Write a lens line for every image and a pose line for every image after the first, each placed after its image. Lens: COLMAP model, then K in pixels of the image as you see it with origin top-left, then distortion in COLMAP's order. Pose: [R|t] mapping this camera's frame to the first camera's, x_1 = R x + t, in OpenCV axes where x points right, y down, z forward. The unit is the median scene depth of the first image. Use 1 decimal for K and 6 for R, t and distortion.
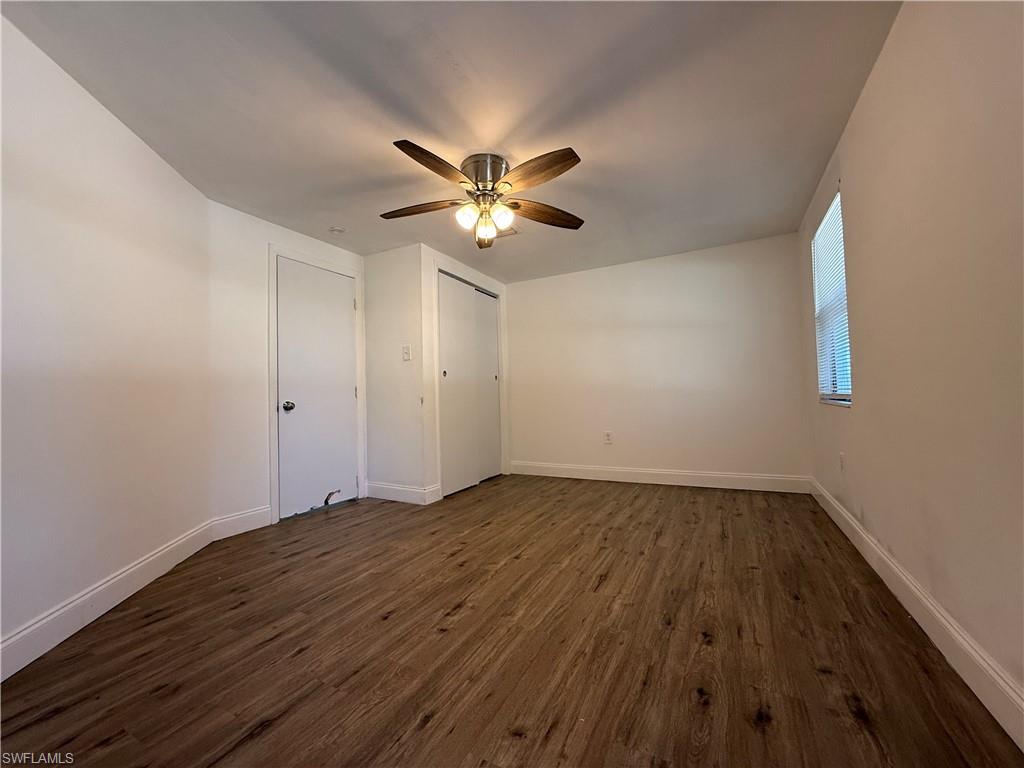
lens RADIAL K [[407.4, 0, 511.5], [0, 407.4, 385.4], [0, 0, 1]] dist [0.000142, 0.000558]
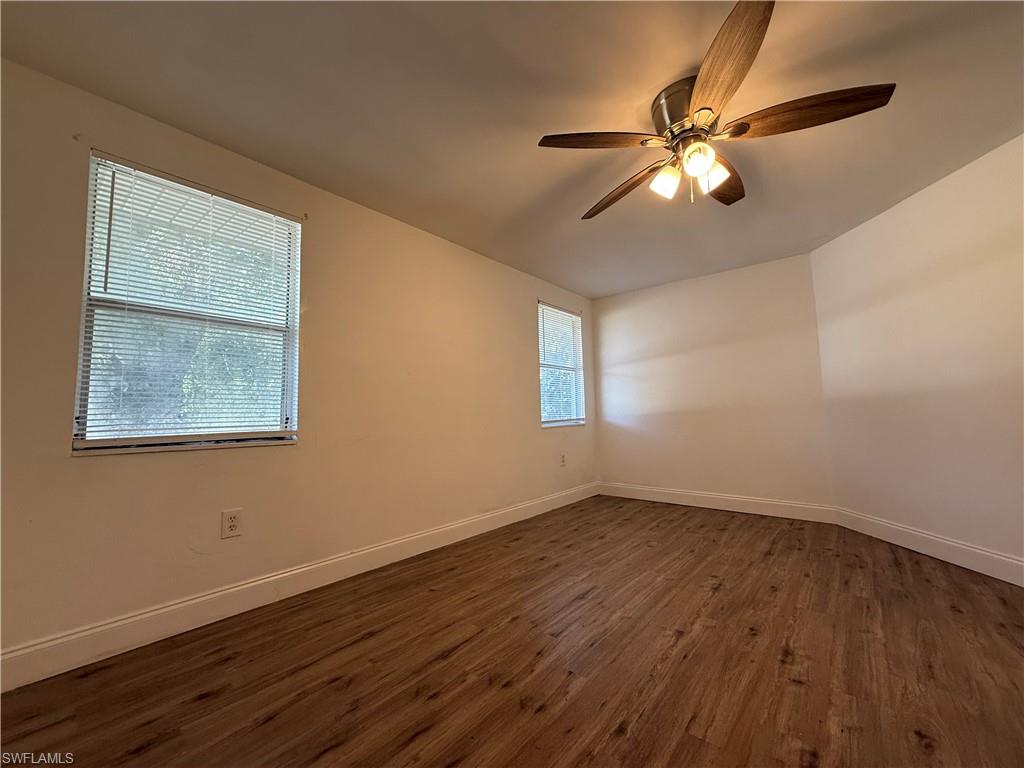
lens RADIAL K [[407.4, 0, 513.8], [0, 407.4, 384.8], [0, 0, 1]] dist [0.000142, 0.000558]
pose [[-0.976665, 0.063372, 0.205204, 0.148681], [0.041920, 0.993347, -0.107255, 0.046751], [-0.210635, -0.096150, -0.972825, 2.118522]]
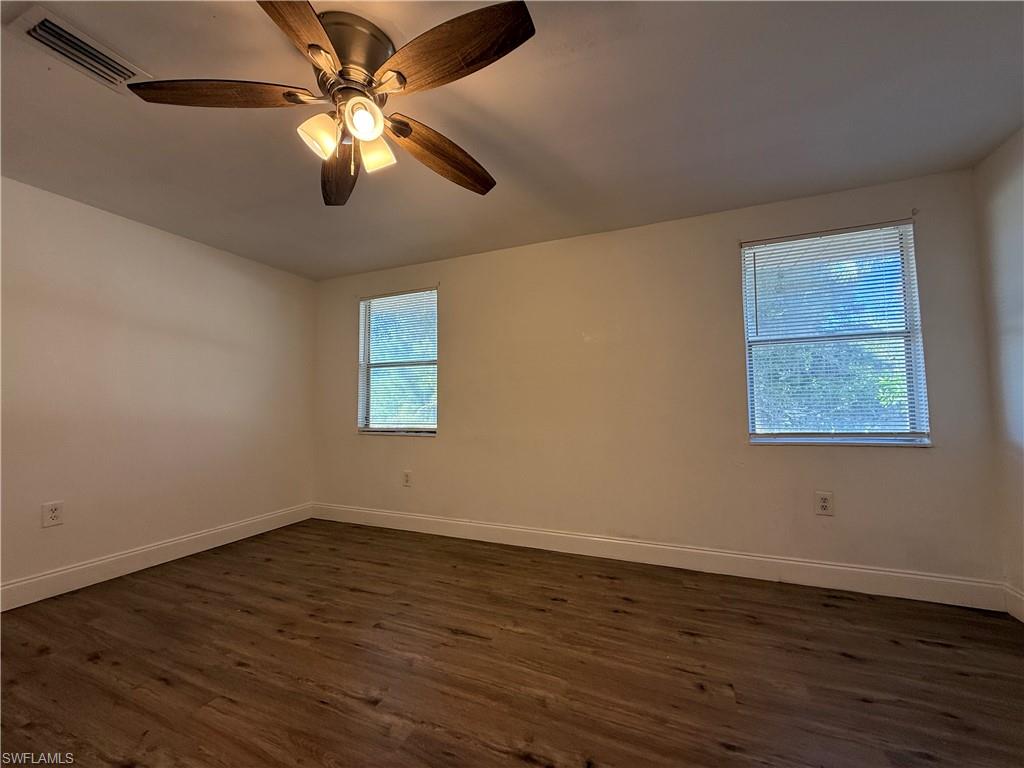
lens RADIAL K [[407.4, 0, 507.5], [0, 407.4, 385.9], [0, 0, 1]] dist [0.000142, 0.000558]
pose [[-0.081447, 0.086386, 0.992927, -0.761711], [-0.018454, 0.995935, -0.088161, -0.004175], [-0.996507, -0.025504, -0.079522, 0.994669]]
